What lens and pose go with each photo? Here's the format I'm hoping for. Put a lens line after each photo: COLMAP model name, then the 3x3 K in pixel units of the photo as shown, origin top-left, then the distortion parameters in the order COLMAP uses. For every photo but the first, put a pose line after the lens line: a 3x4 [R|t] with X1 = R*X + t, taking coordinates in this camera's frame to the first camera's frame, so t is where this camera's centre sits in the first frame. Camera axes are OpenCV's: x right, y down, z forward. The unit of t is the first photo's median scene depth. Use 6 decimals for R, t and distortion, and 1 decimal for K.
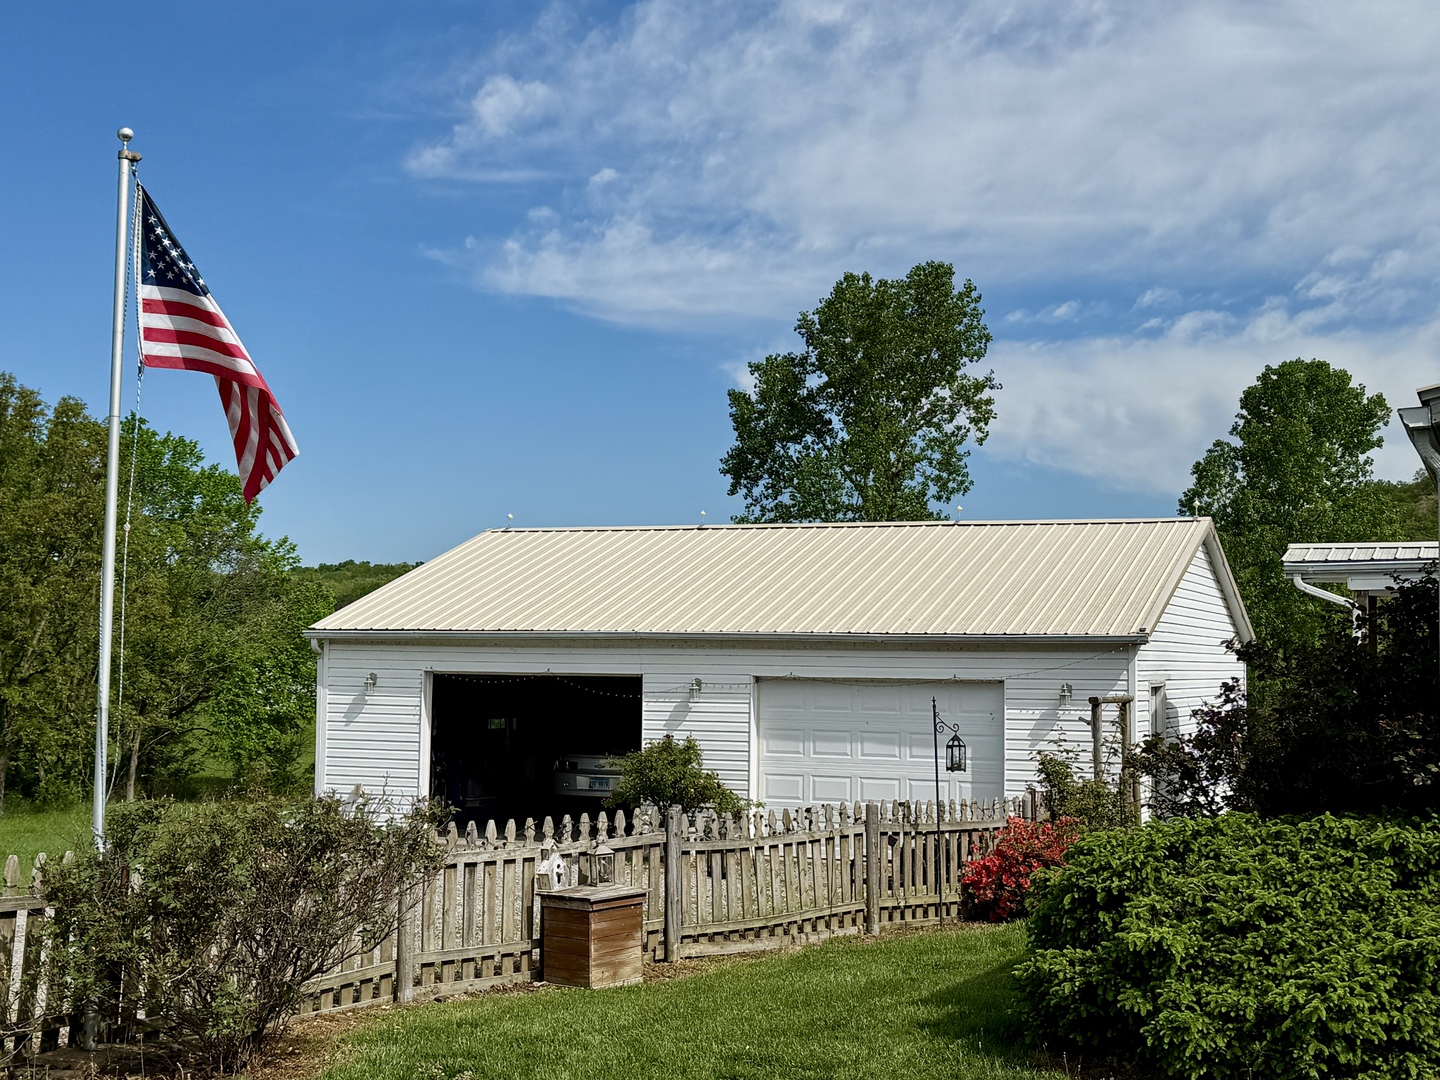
lens RADIAL K [[1969.7, 0, 697.4], [0, 1969.7, 539.2], [0, 0, 1]] dist [0.117233, -0.008889]
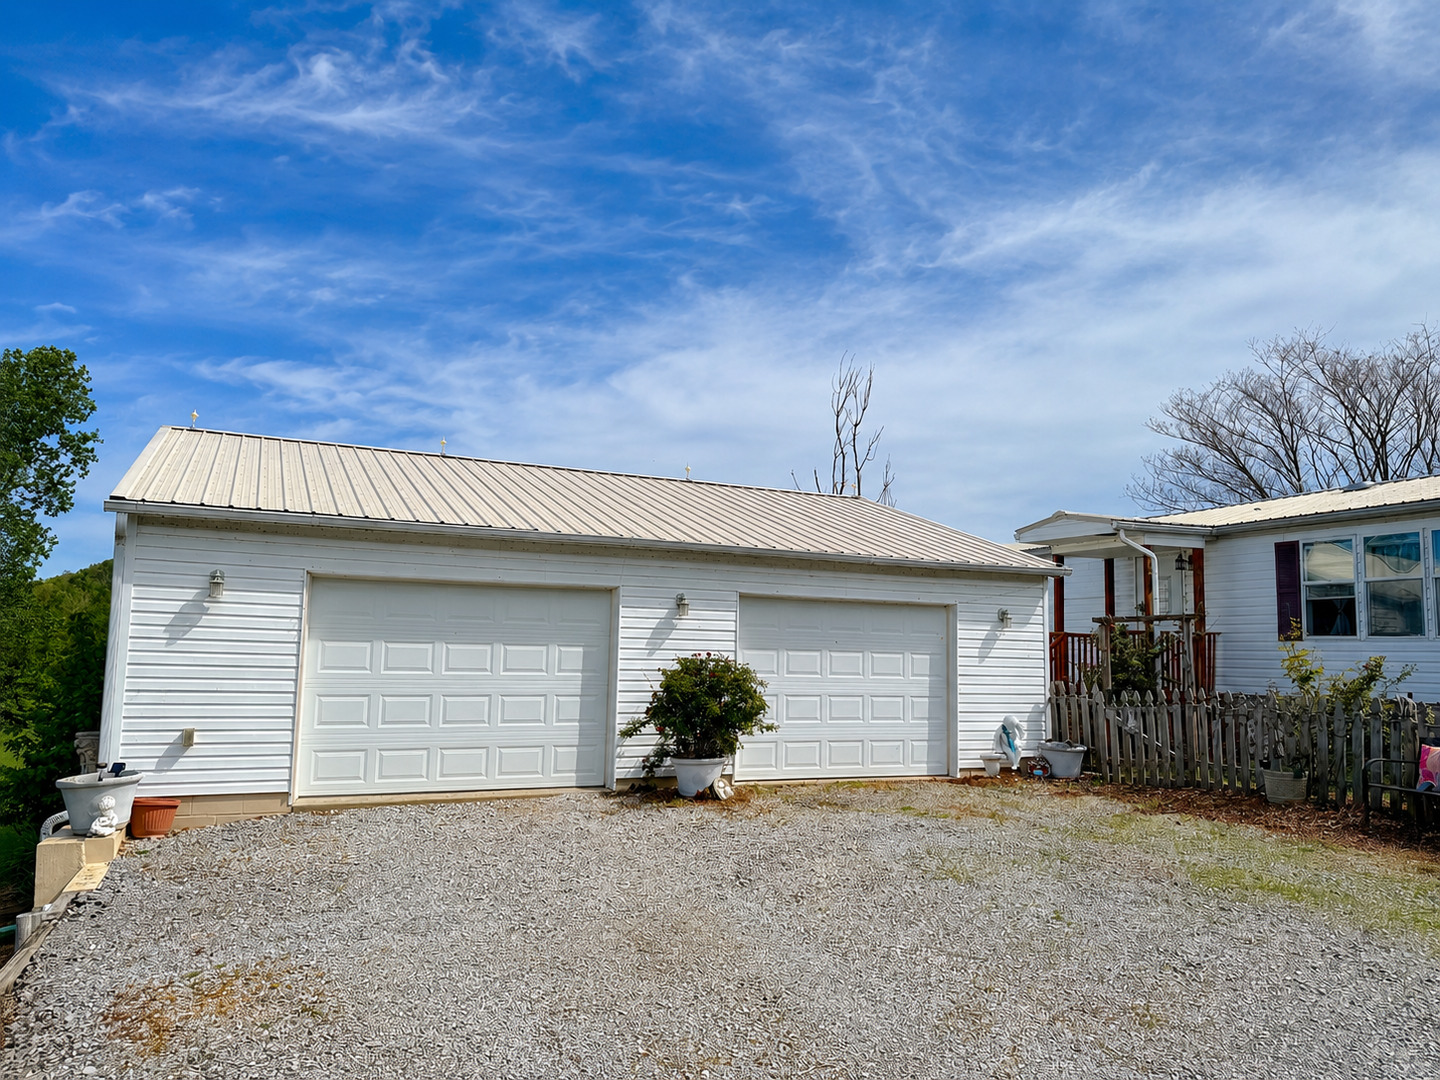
lens RADIAL K [[1013.7, 0, 725.8], [0, 1013.7, 551.9], [0, 0, 1]] dist [0.020205, -0.001685]
pose [[0.669808, 0.081189, 0.738083, -0.287895], [-0.055856, 0.996697, -0.058948, 0.067440], [-0.740431, -0.001743, 0.672130, 0.578650]]
